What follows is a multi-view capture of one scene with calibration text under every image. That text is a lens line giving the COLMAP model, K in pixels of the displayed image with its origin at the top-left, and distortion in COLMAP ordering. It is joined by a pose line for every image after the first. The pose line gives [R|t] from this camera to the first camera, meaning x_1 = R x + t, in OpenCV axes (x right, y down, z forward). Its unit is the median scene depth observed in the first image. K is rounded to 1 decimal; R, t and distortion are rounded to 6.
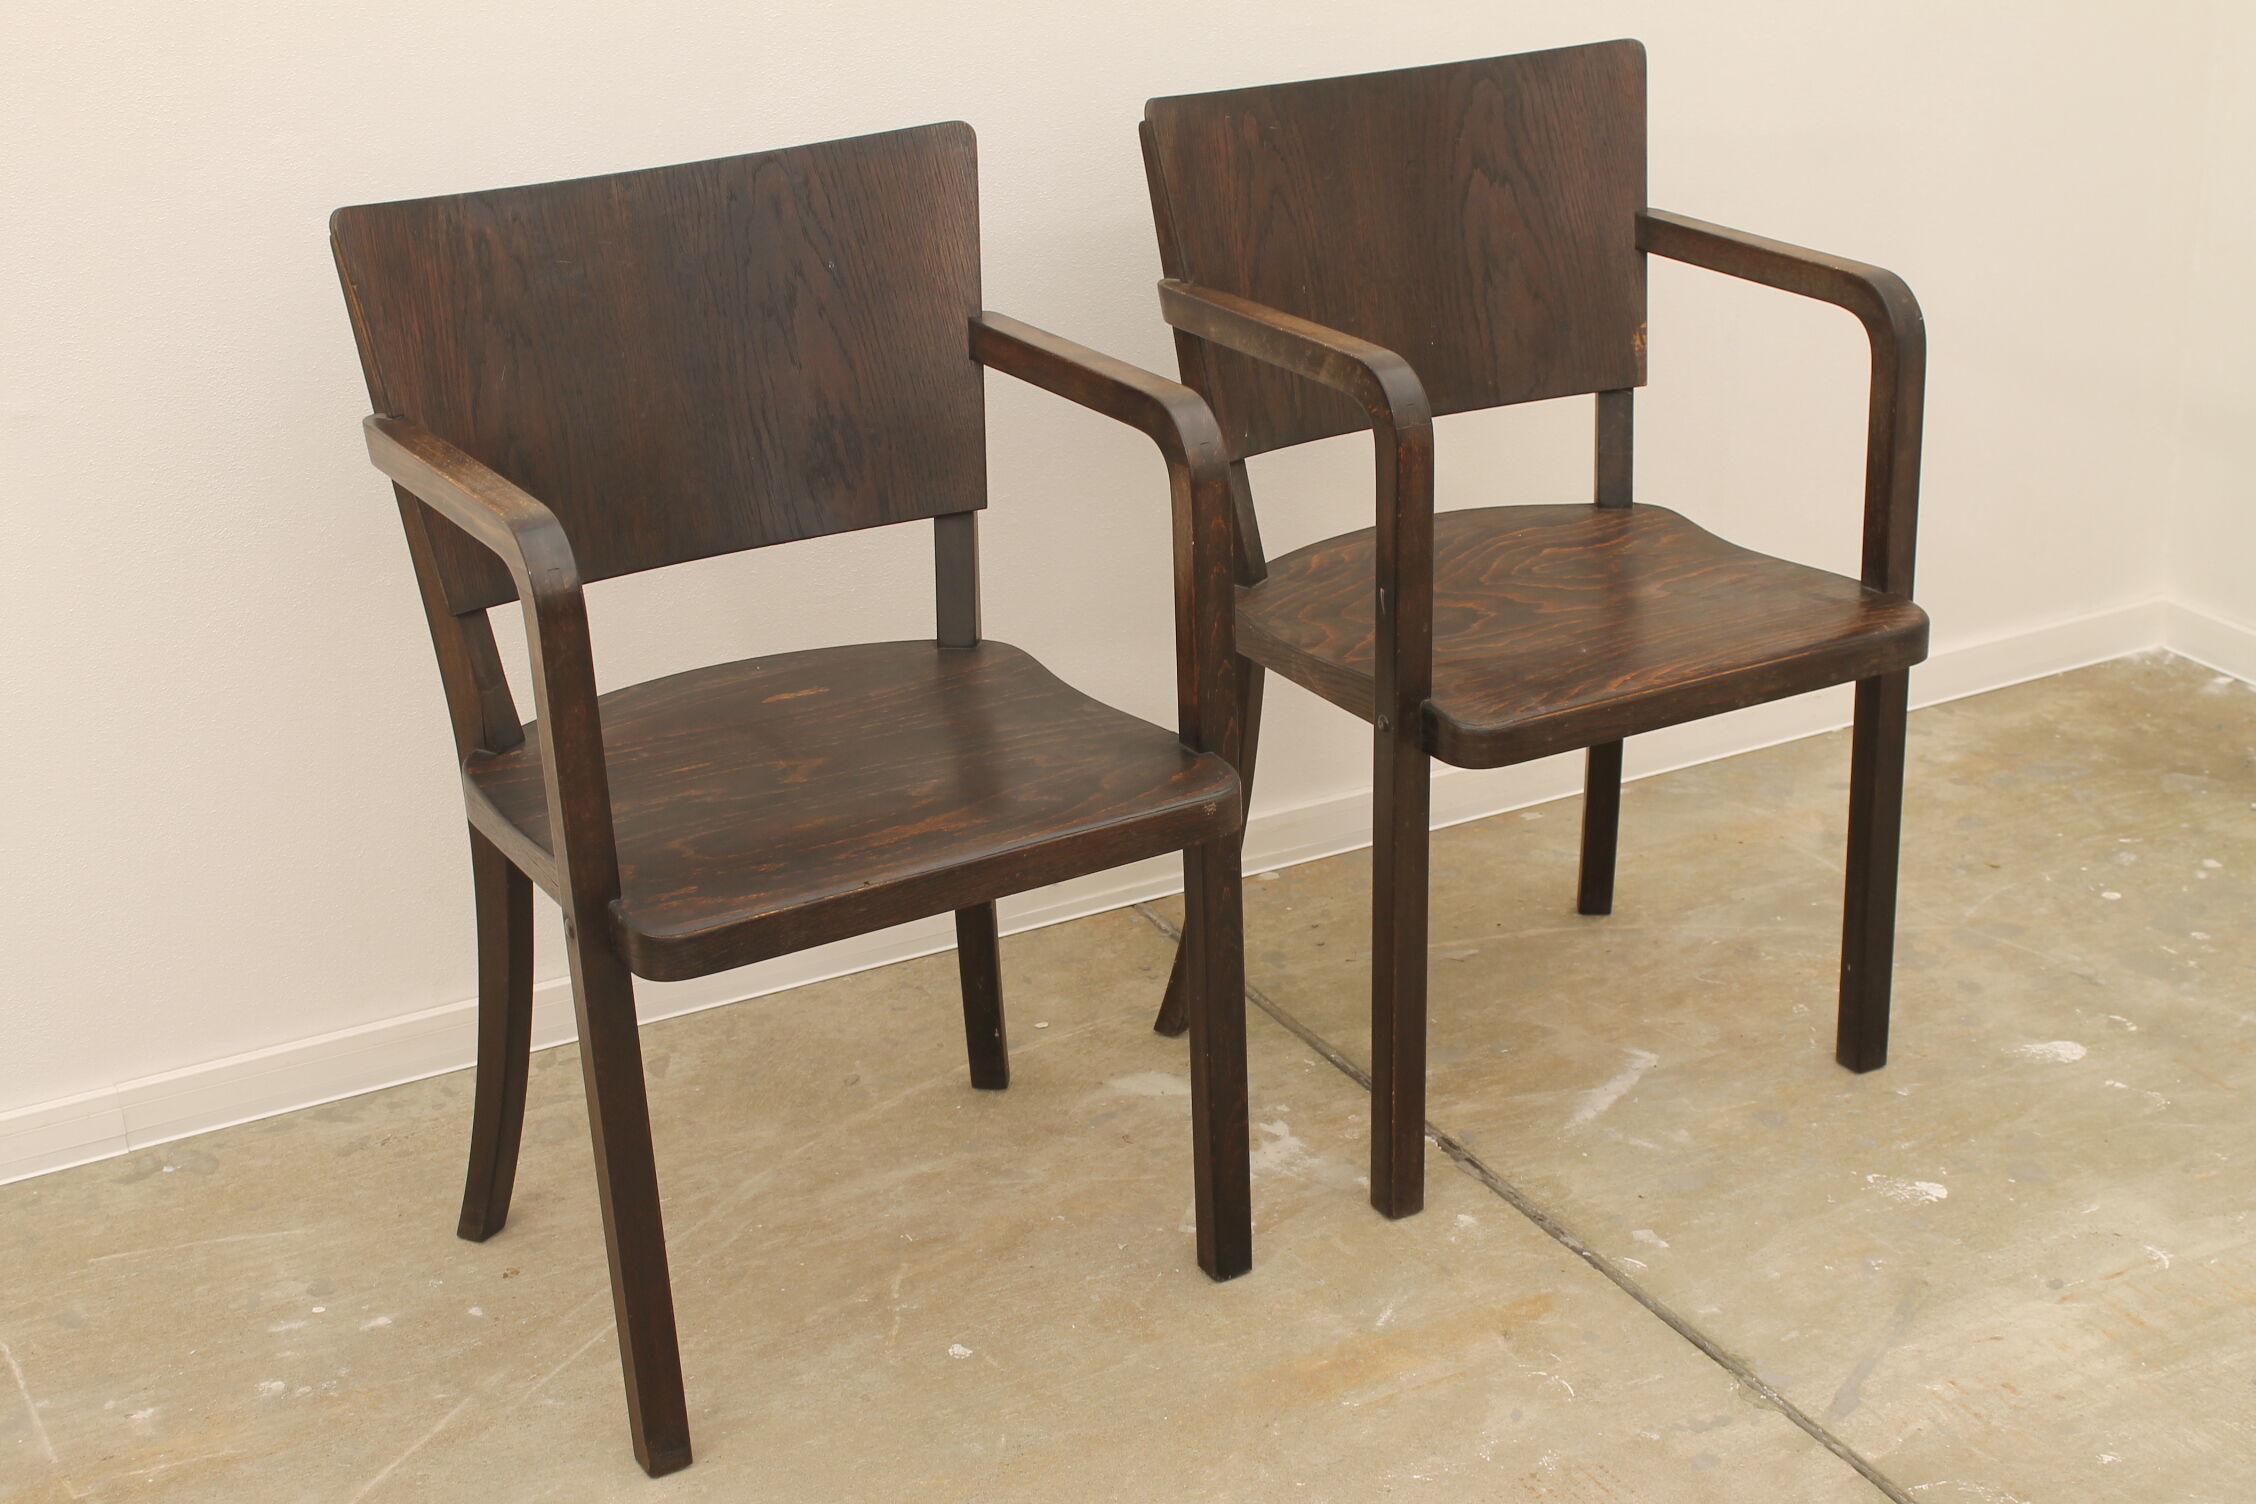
lens RADIAL K [[3149.2, 0, 1163.3], [0, 3149.2, 740.6], [0, 0, 1]] dist [-0.073568, 0.154253]
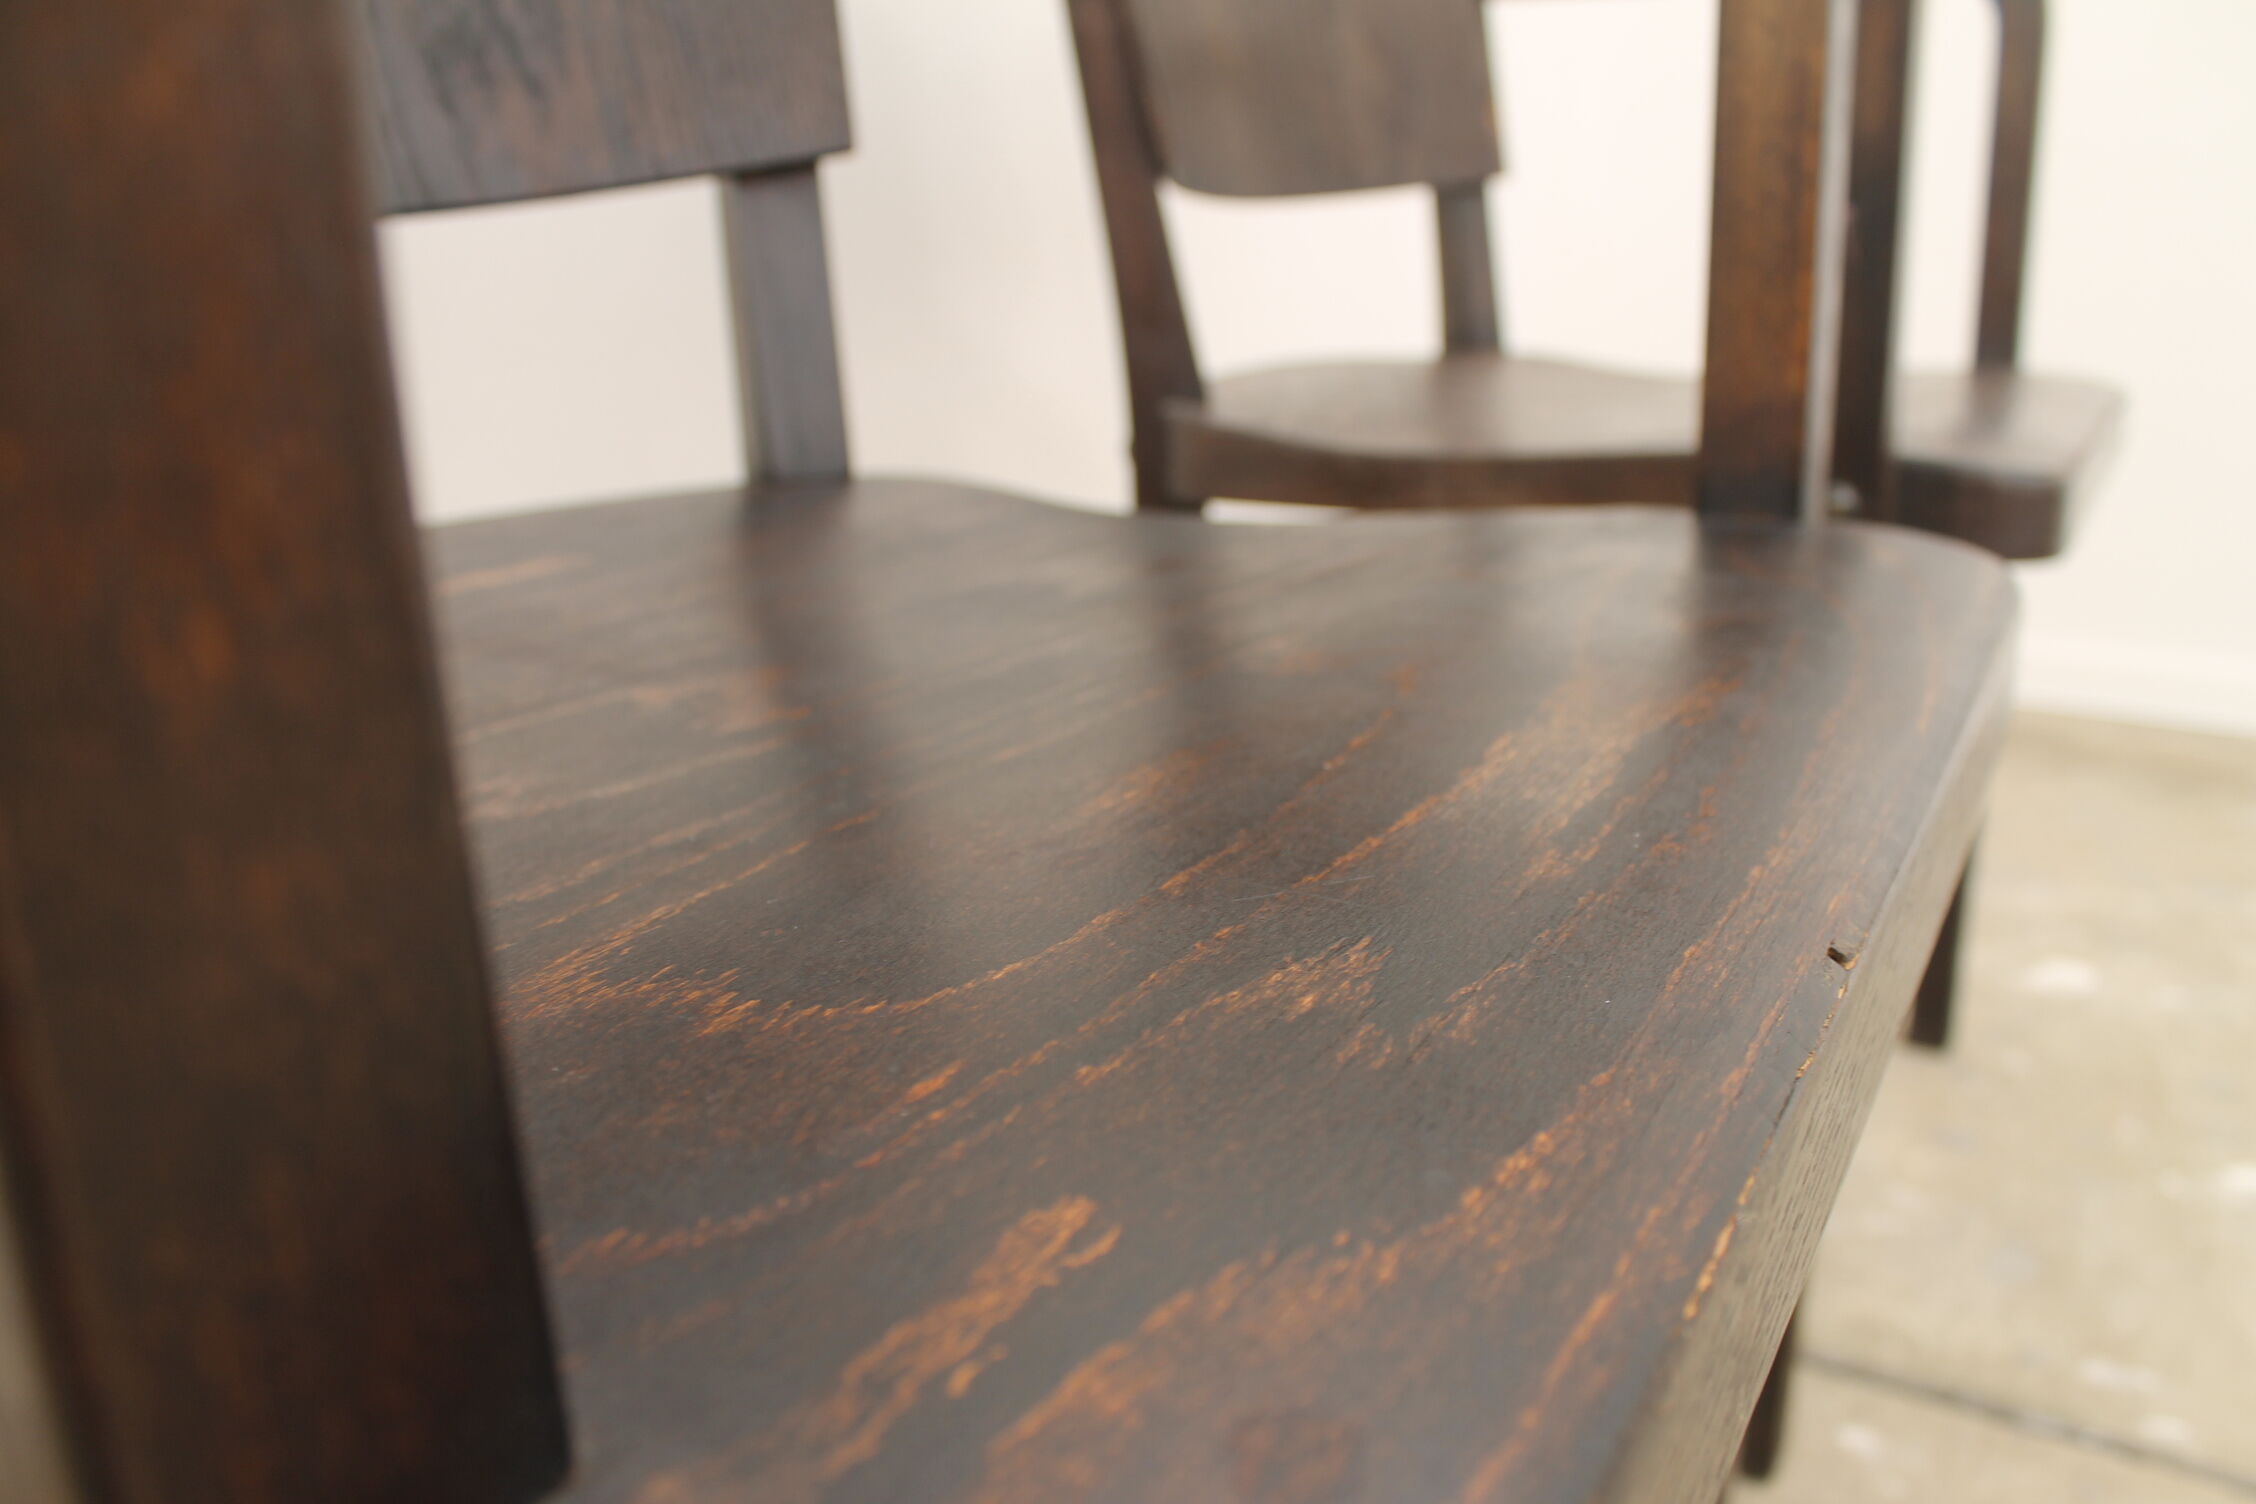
lens RADIAL K [[1904.3, 0, 1150.3], [0, 1904.3, 747.8], [0, 0, 1]] dist [-0.173985, 0.133299]
pose [[0.866540, -0.123611, 0.483559, -0.151297], [0.168468, 0.984425, -0.050250, 0.025763], [-0.469816, 0.125008, 0.873868, 0.746759]]
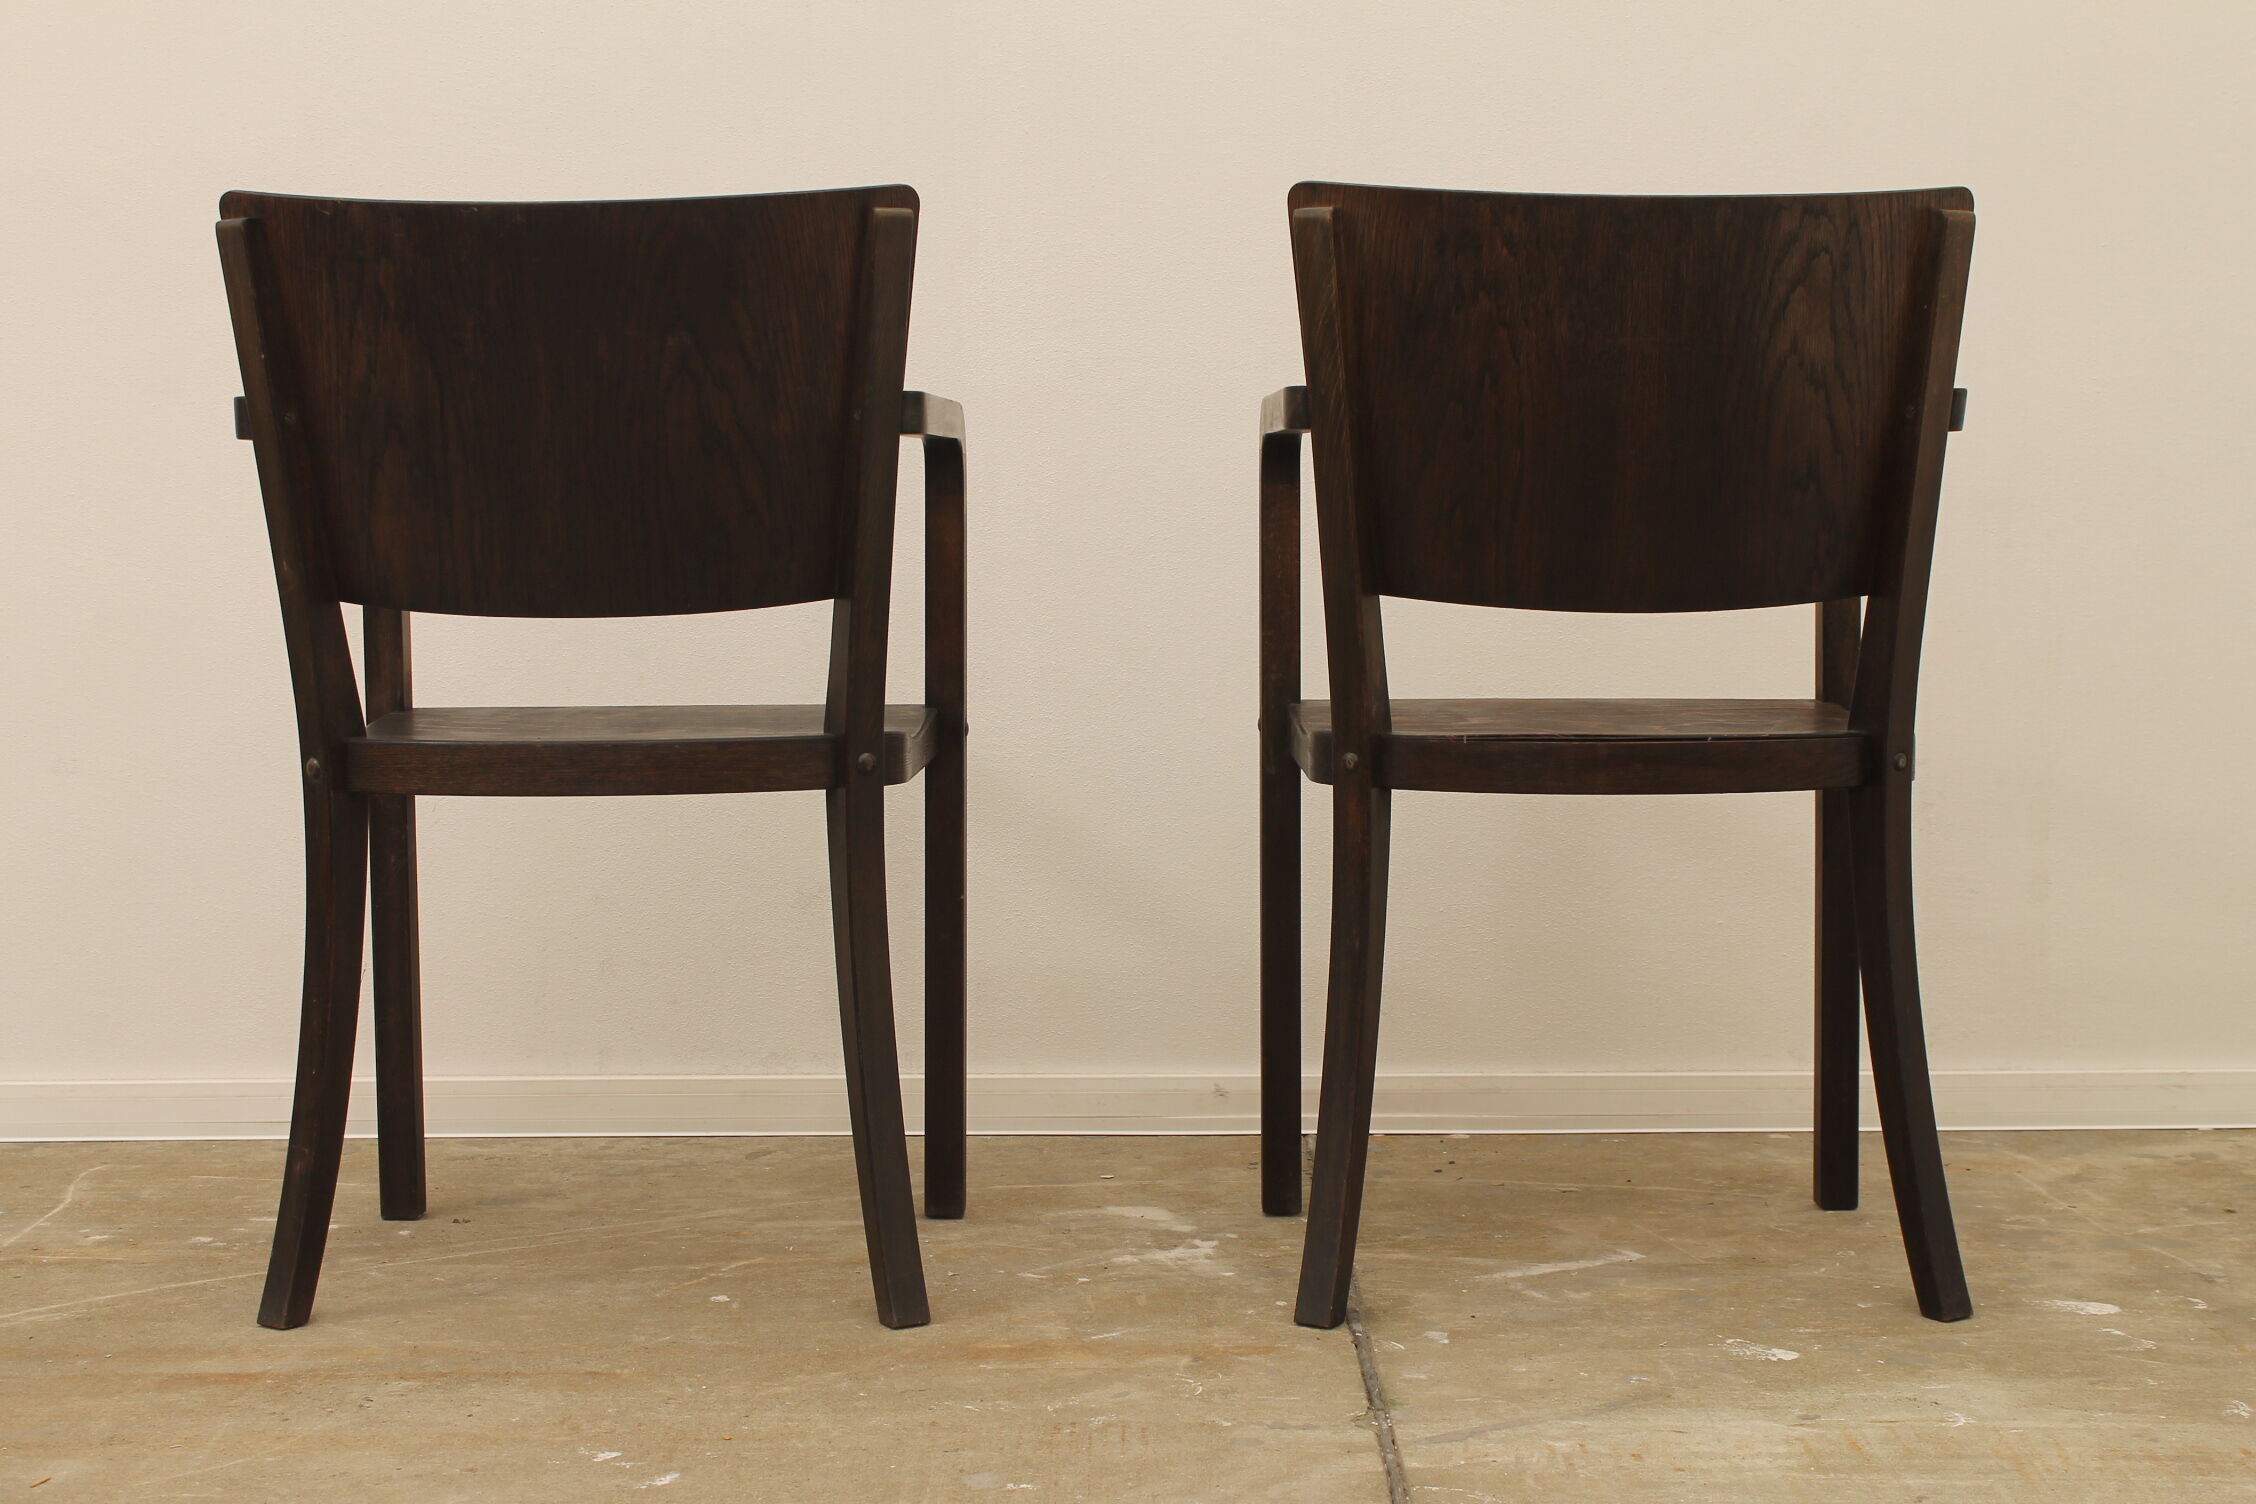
lens RADIAL K [[3149.2, 0, 1163.3], [0, 3149.2, 740.6], [0, 0, 1]] dist [-0.073568, 0.154253]
pose [[0.884991, 0.052479, -0.462642, 0.485262], [-0.188709, 0.948788, -0.253357, 0.233540], [0.425653, 0.311523, 0.849572, 0.123105]]
